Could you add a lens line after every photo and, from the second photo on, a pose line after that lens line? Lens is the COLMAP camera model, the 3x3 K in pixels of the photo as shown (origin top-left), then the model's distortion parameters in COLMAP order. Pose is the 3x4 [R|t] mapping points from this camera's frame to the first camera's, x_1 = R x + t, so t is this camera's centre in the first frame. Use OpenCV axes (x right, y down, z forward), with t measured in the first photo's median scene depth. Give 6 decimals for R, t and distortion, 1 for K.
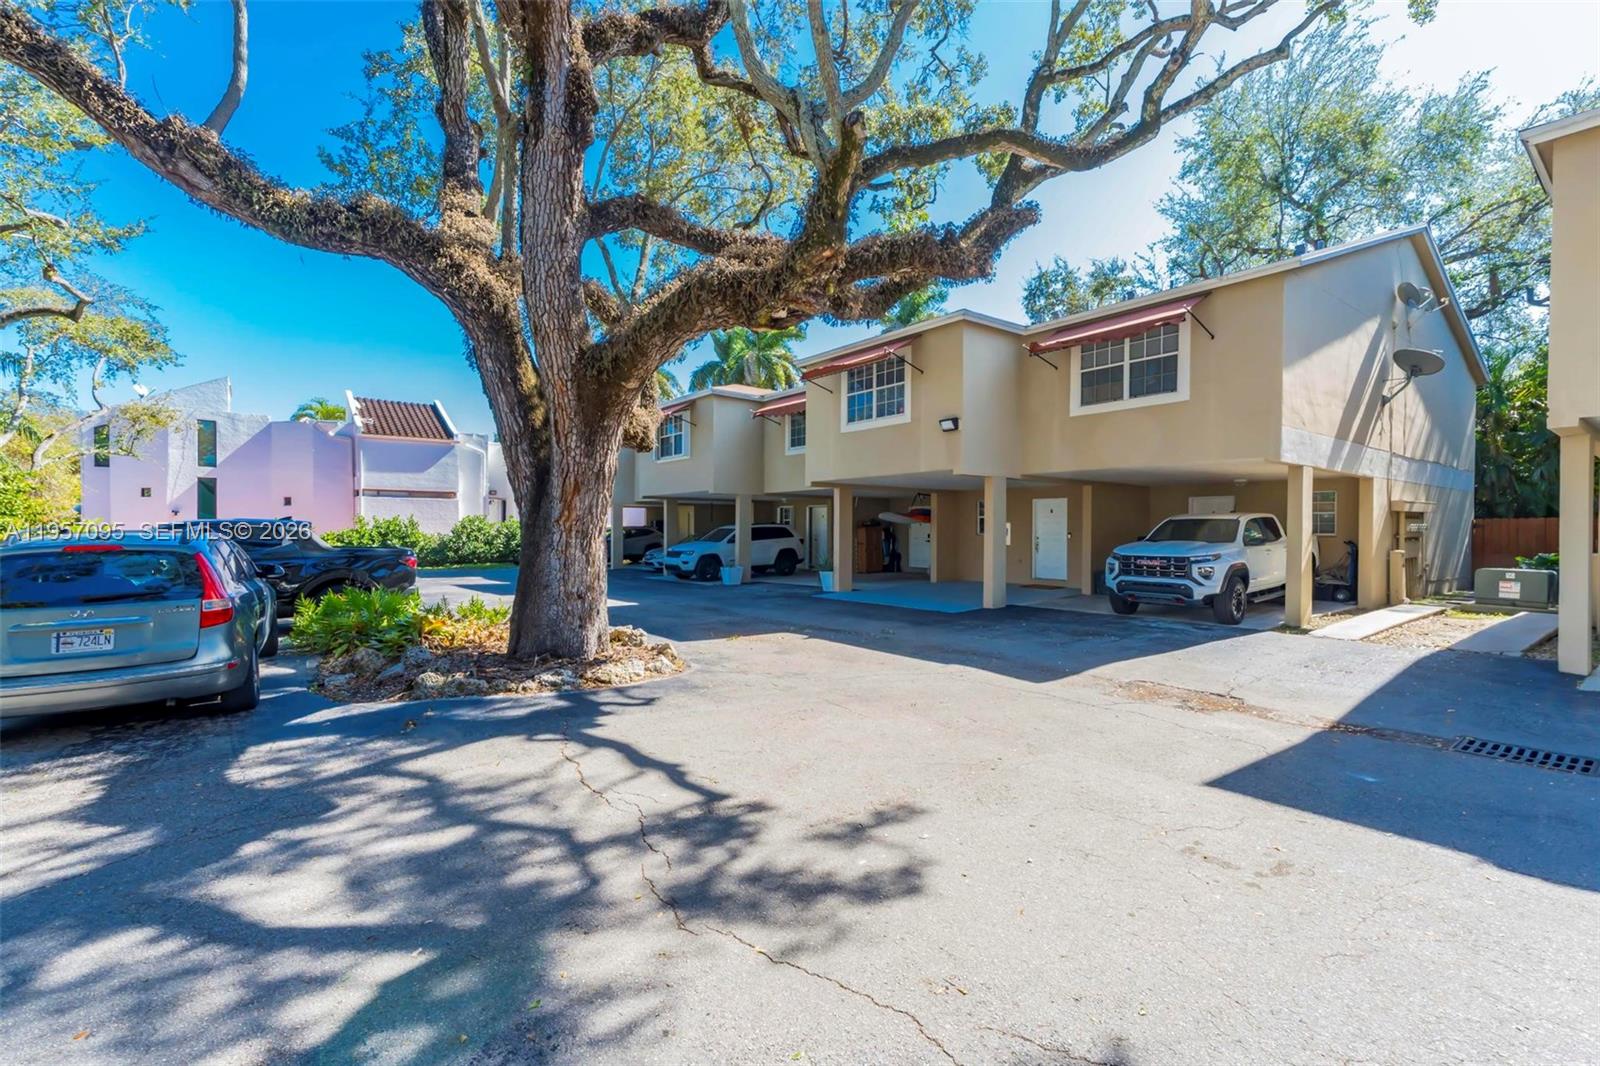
lens RADIAL K [[751.3, 0, 768.0], [0, 751.3, 521.1], [0, 0, 1]] dist [0.034385, -0.000422]
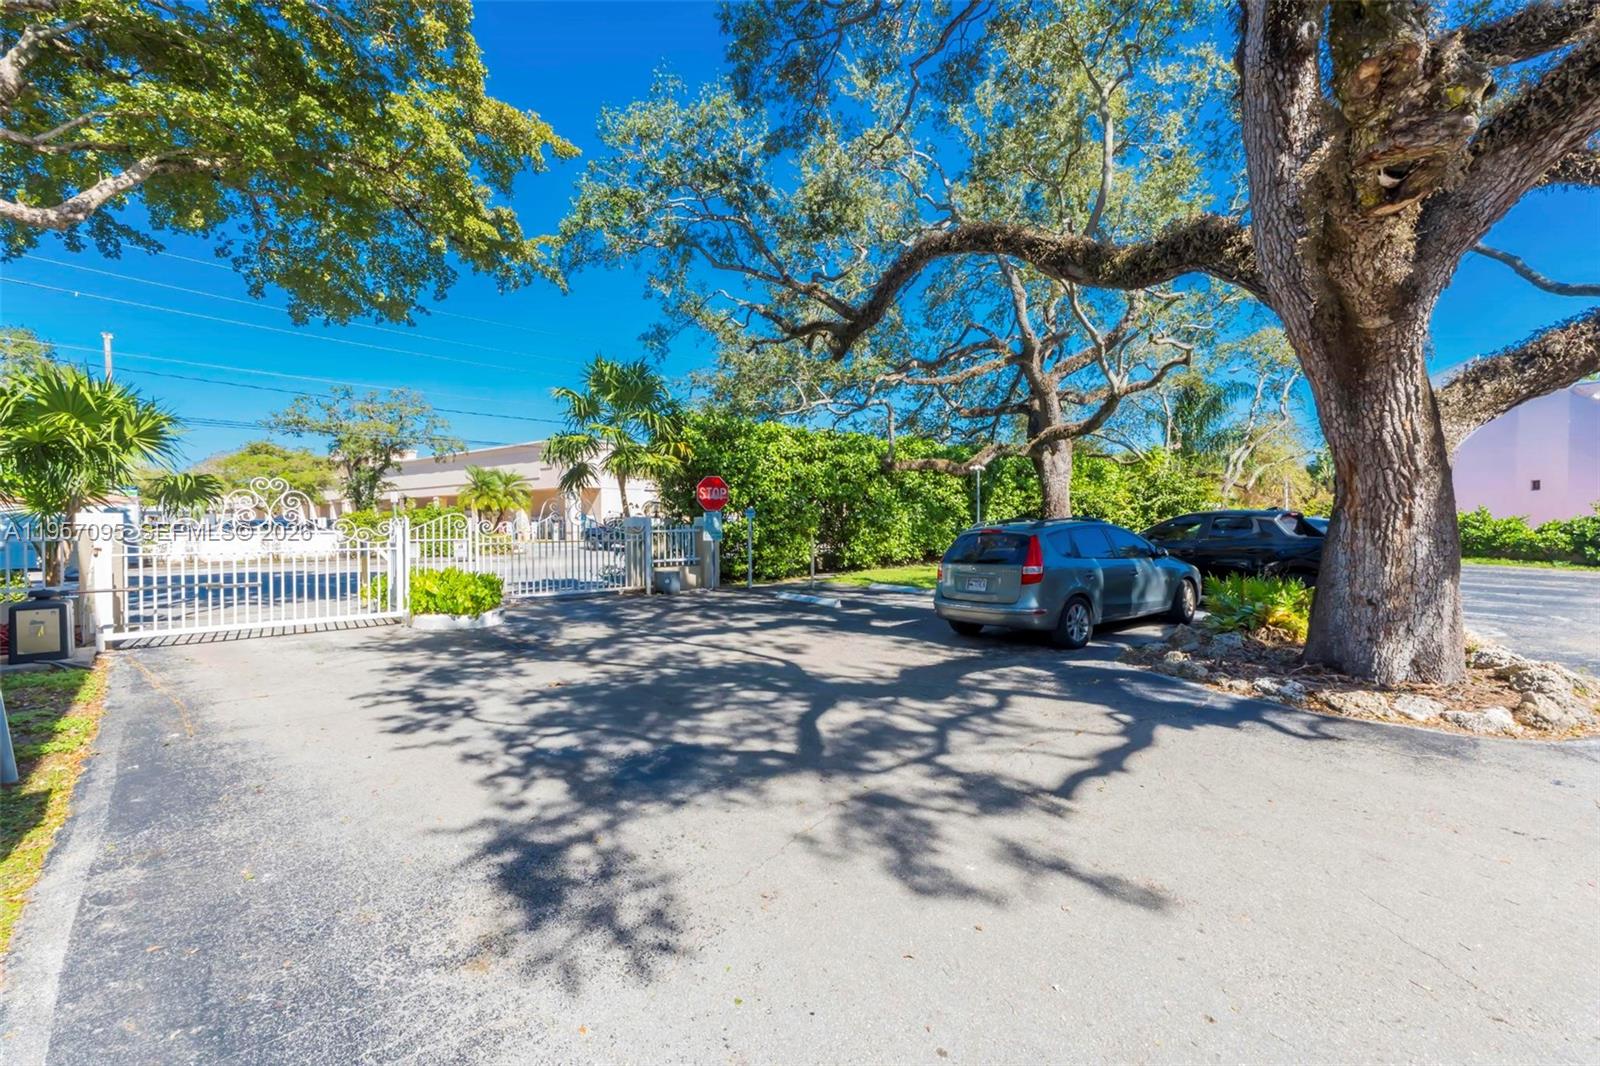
lens RADIAL K [[708.4, 0, 773.5], [0, 708.4, 519.4], [0, 0, 1]] dist [0.032895, 0.000079]
pose [[0.031850, -0.005856, -0.999476, 1.009144], [0.014617, 0.999879, -0.005393, 0.017723], [0.999386, -0.014438, 0.031932, 0.730097]]
